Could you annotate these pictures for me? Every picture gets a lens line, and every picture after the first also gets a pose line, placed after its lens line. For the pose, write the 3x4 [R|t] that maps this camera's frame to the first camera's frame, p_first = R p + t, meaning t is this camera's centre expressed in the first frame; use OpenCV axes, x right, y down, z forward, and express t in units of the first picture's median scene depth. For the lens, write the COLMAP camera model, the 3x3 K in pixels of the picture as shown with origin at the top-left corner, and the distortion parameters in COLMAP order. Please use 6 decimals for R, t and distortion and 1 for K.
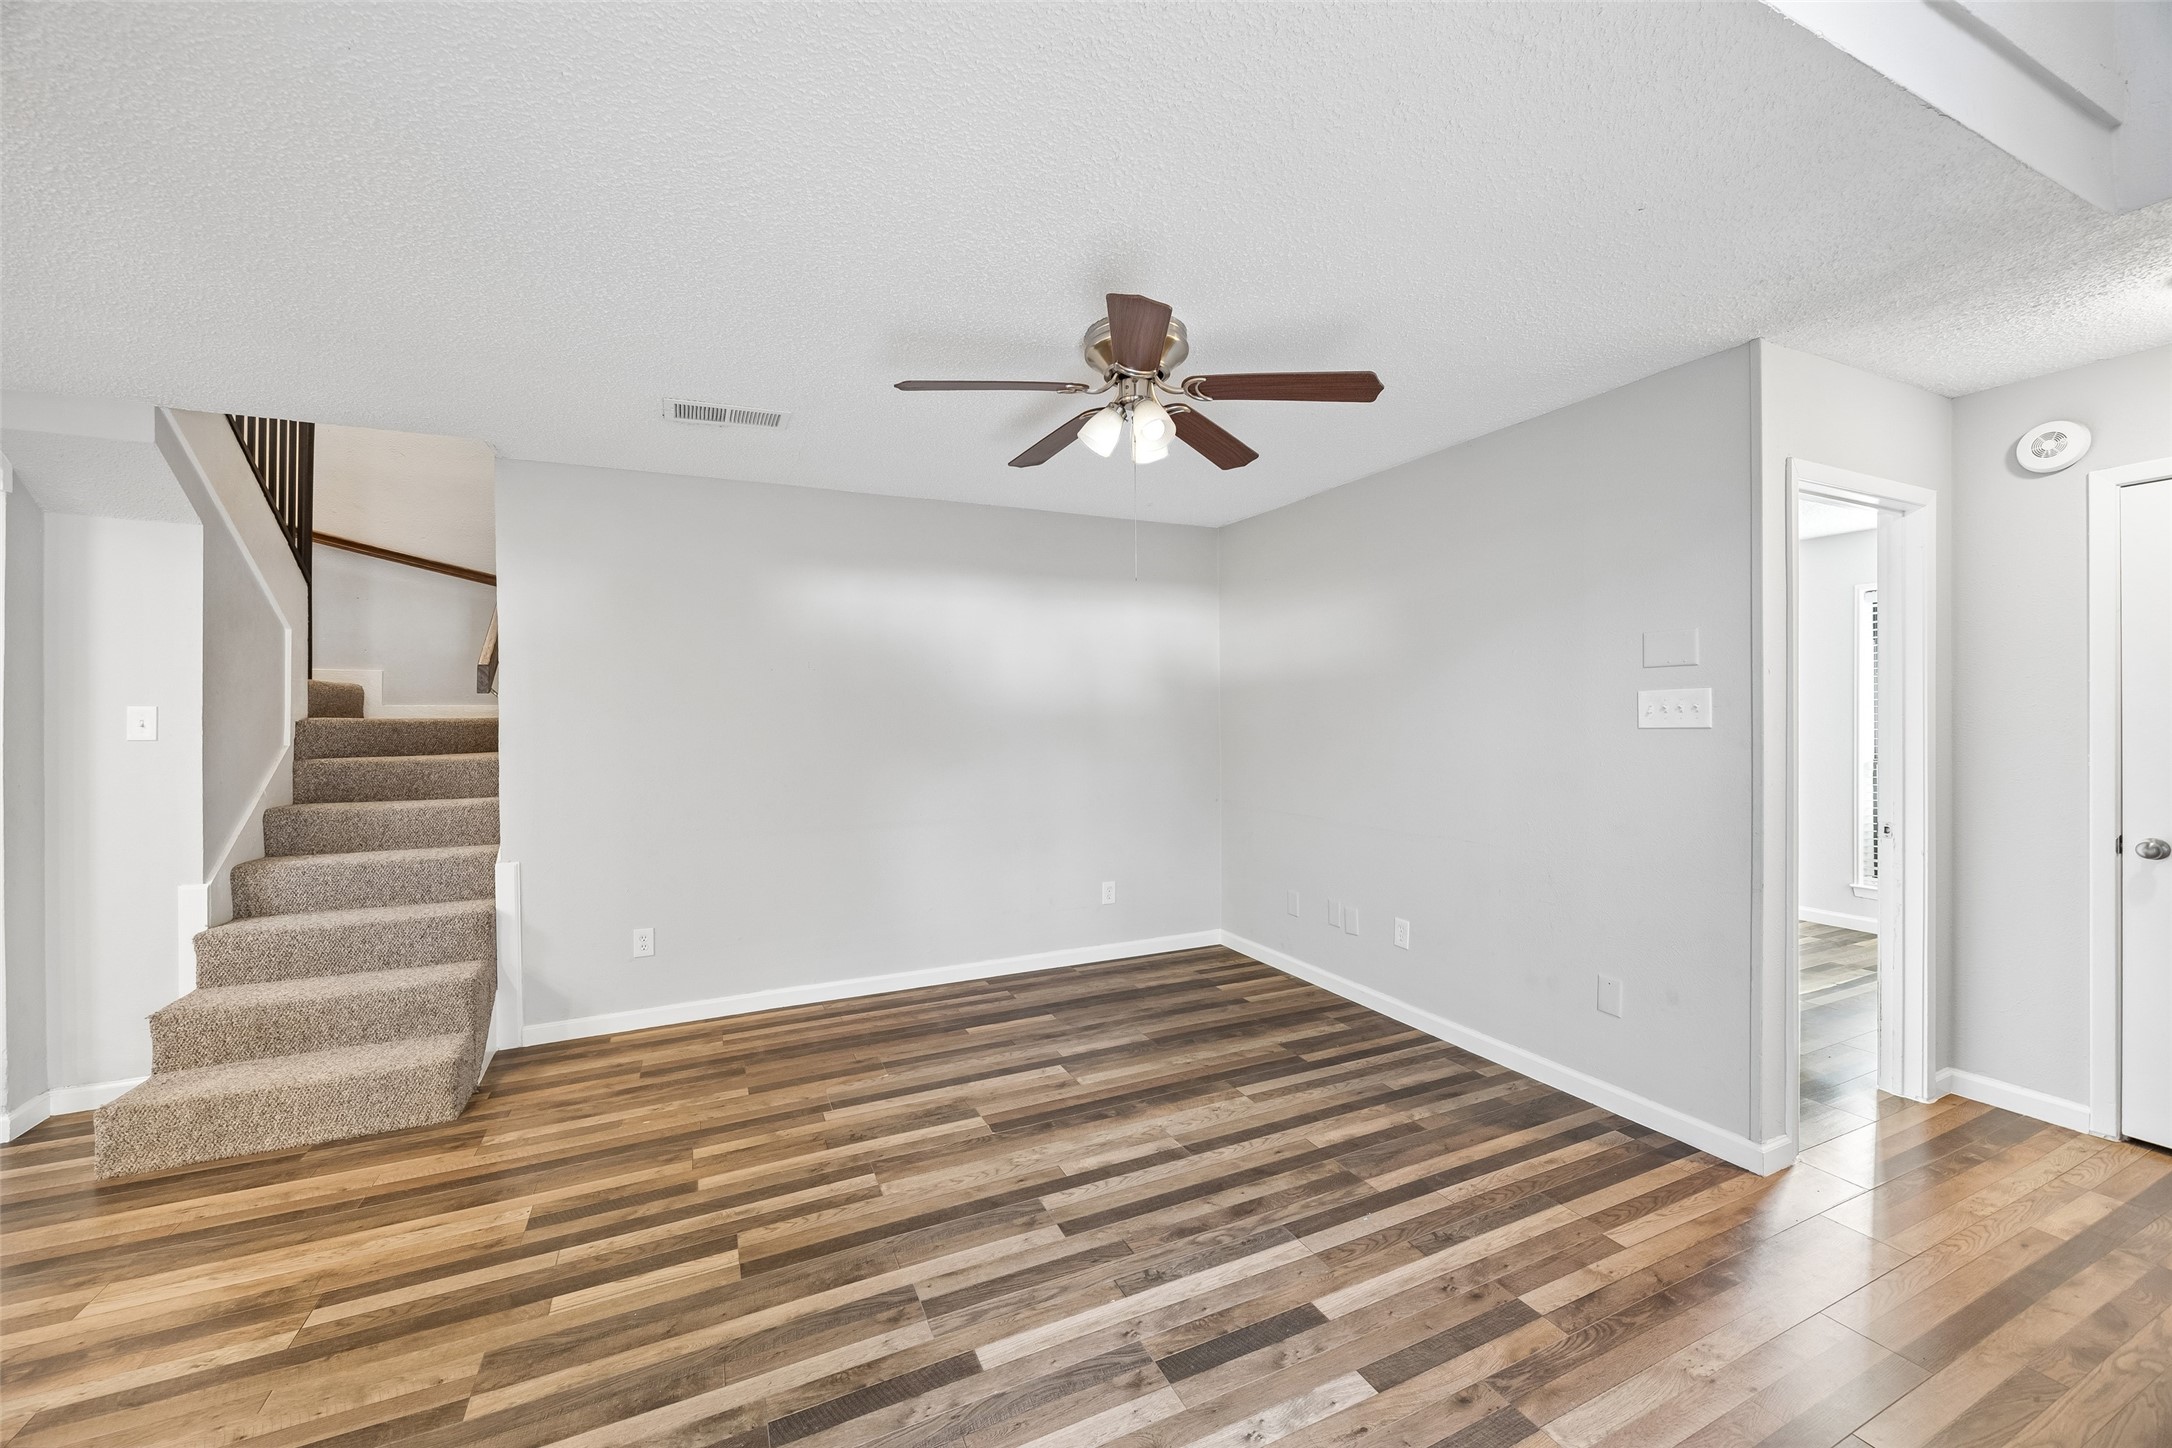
lens RADIAL K [[824.2, 0, 1080.7], [0, 824.2, 715.8], [0, 0, 1]] dist [-0.001046, -0.000267]
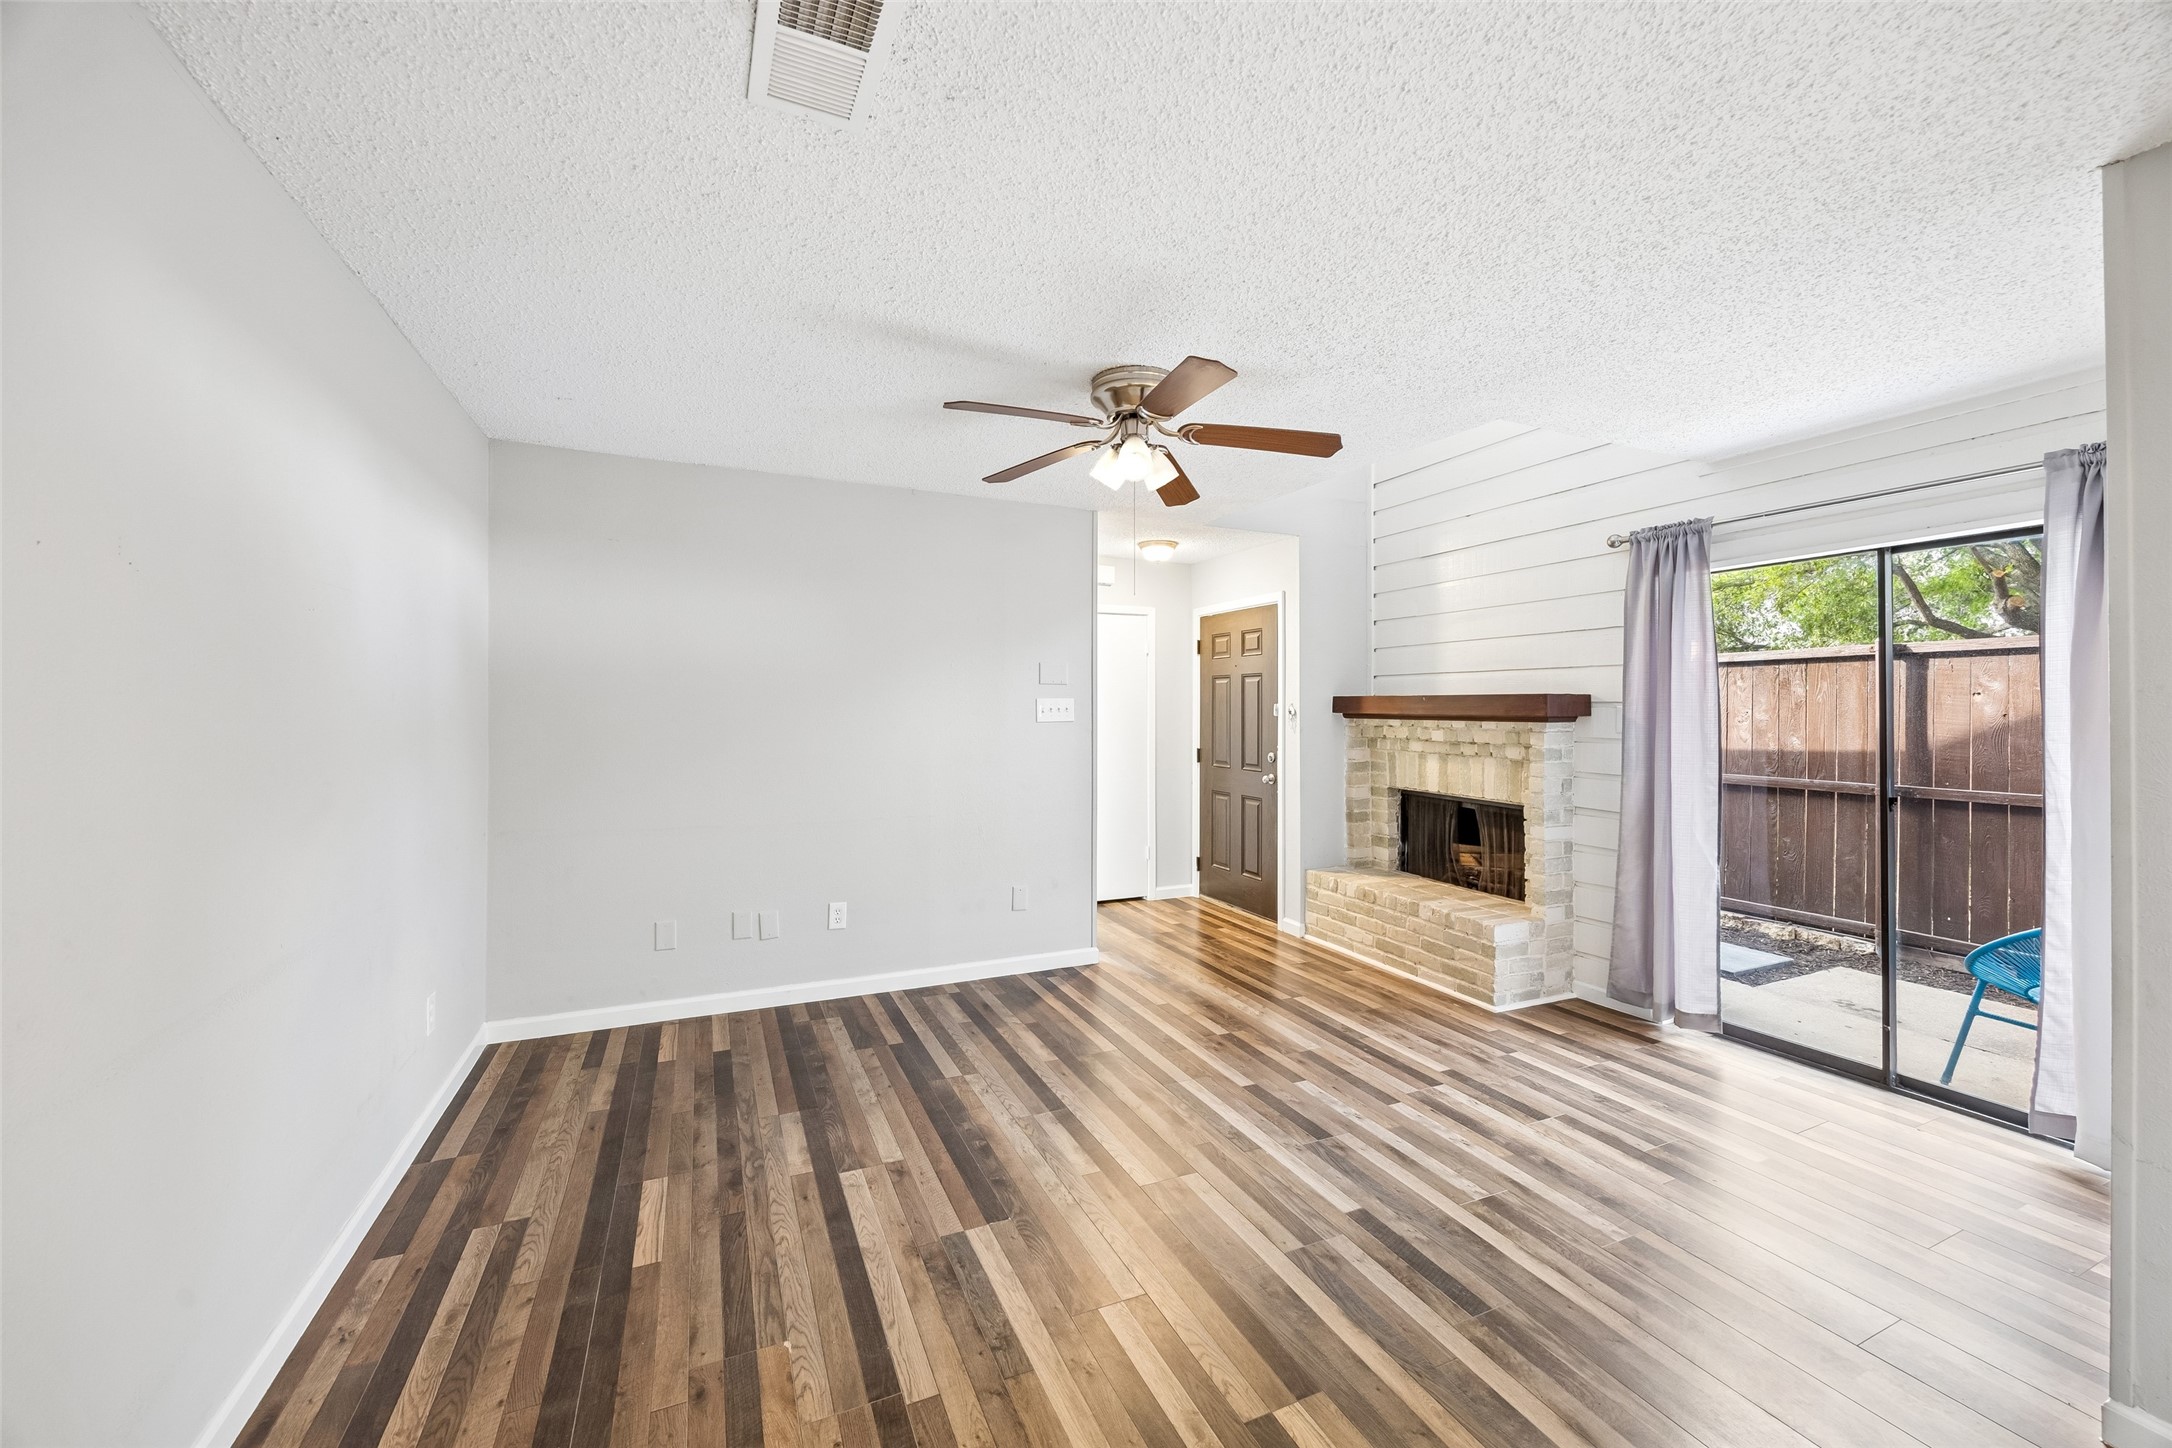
lens RADIAL K [[837.0, 0, 1081.2], [0, 837.0, 711.7], [0, 0, 1]] dist [-0.000558, -0.000328]
pose [[0.009417, 0.004599, 0.999945, -0.846346], [-0.005044, 0.999977, -0.004552, 0.006042], [-0.999943, -0.005001, 0.009440, 0.833209]]
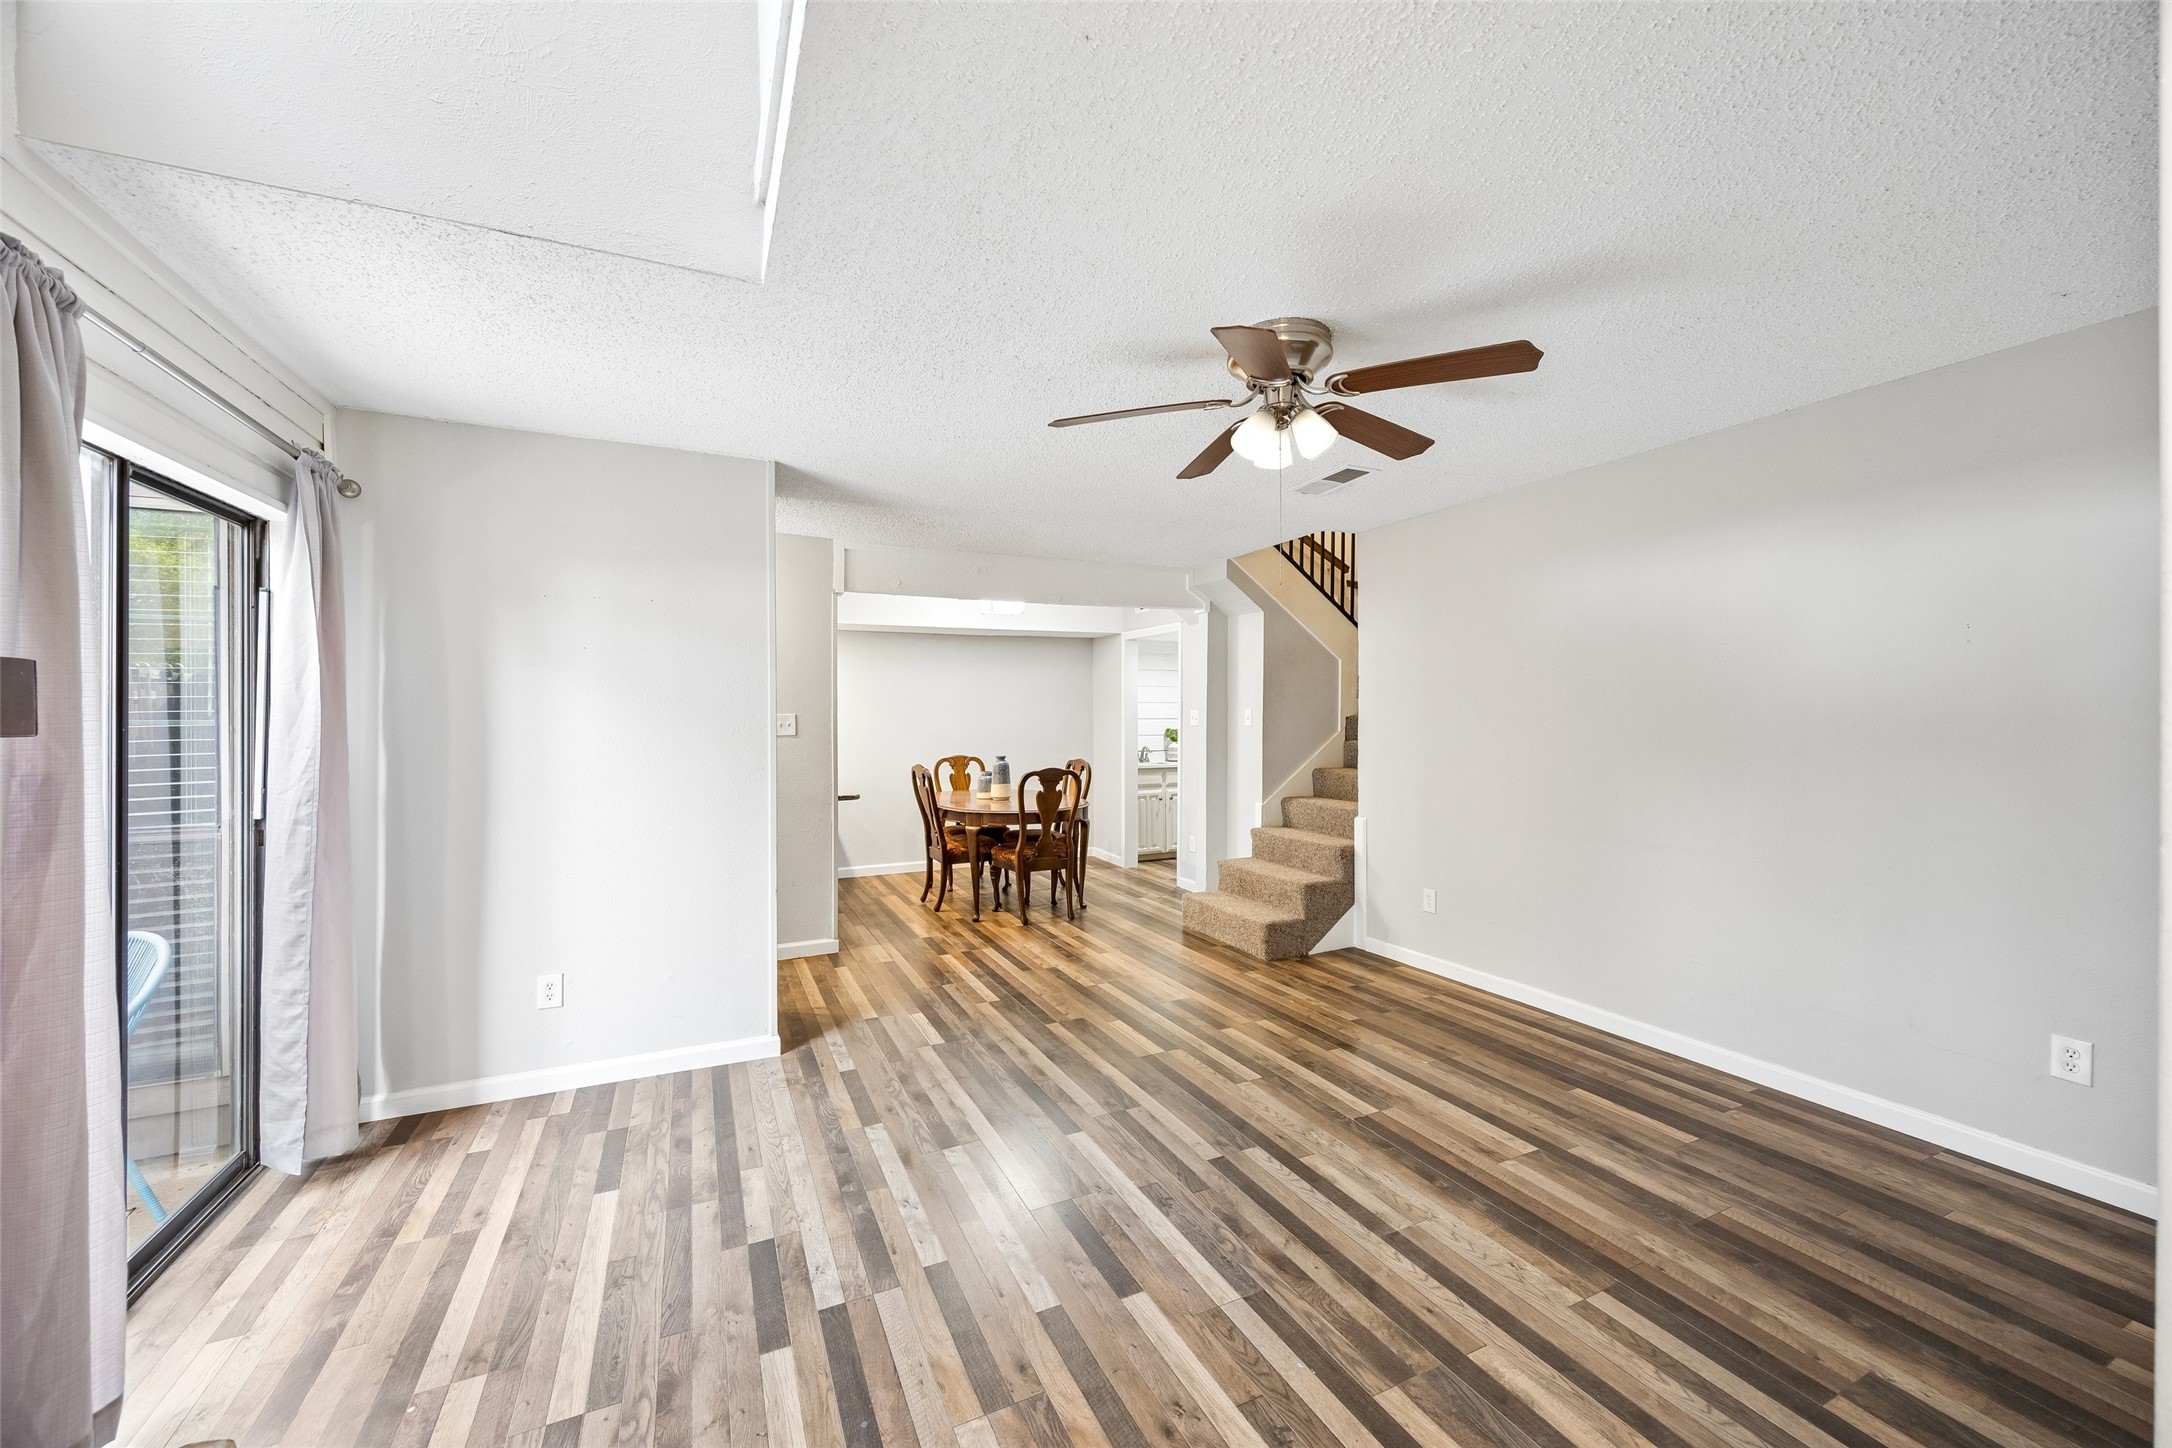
lens RADIAL K [[837.0, 0, 1081.2], [0, 837.0, 711.7], [0, 0, 1]] dist [-0.000558, -0.000328]
pose [[0.002672, -0.000320, -0.999996, 0.849939], [0.003880, 0.999992, -0.000310, -0.004498], [0.999989, -0.003879, 0.002674, 0.594707]]
